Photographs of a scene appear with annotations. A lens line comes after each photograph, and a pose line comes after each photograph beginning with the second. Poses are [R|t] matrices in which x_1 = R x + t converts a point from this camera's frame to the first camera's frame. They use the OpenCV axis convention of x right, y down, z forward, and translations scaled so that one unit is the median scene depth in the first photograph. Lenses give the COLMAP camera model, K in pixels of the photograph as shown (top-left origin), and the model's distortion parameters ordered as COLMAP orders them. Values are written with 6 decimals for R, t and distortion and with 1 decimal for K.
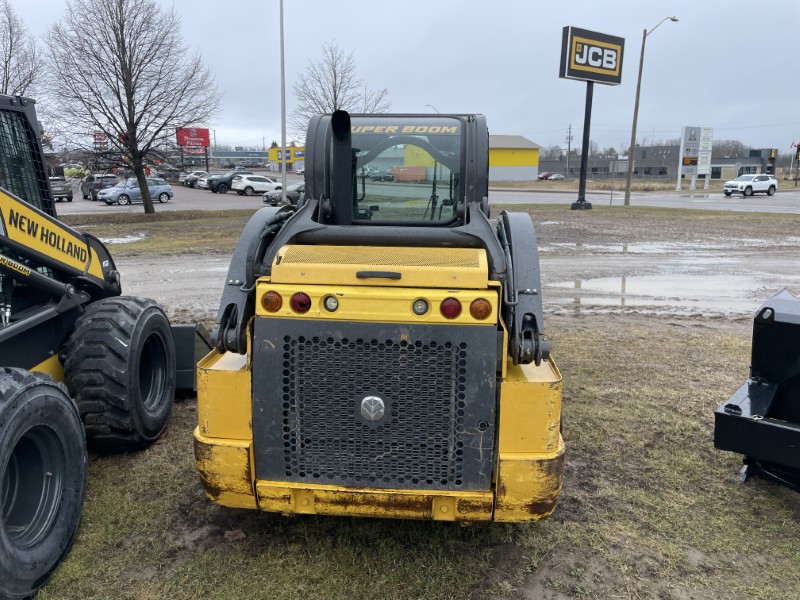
lens RADIAL K [[619.6, 0, 398.4], [0, 619.6, 290.9], [0, 0, 1]] dist [0.094775, -0.137653]
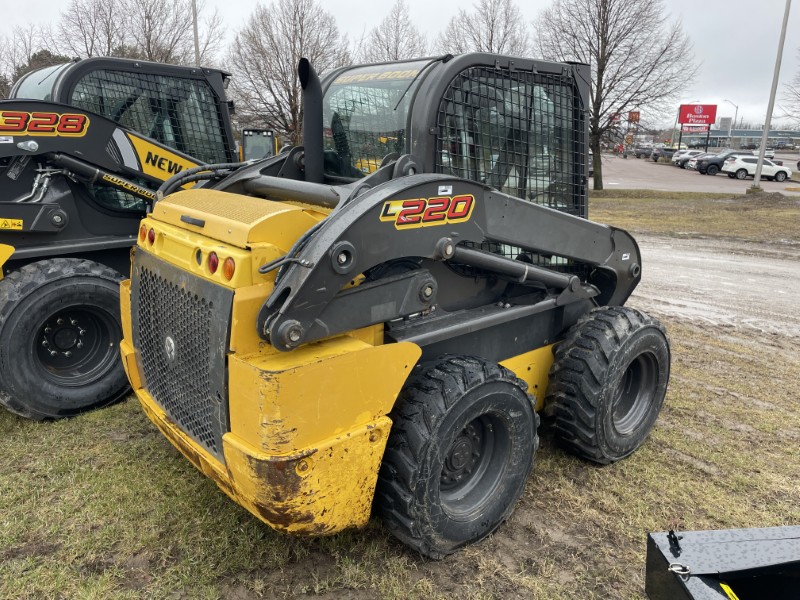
lens RADIAL K [[619.6, 0, 398.4], [0, 619.6, 290.9], [0, 0, 1]] dist [0.094775, -0.137653]
pose [[0.699379, 0.183486, -0.690798, 0.105905], [-0.163192, 0.981951, 0.095601, -0.007520], [0.695872, 0.045872, 0.716700, 0.059947]]
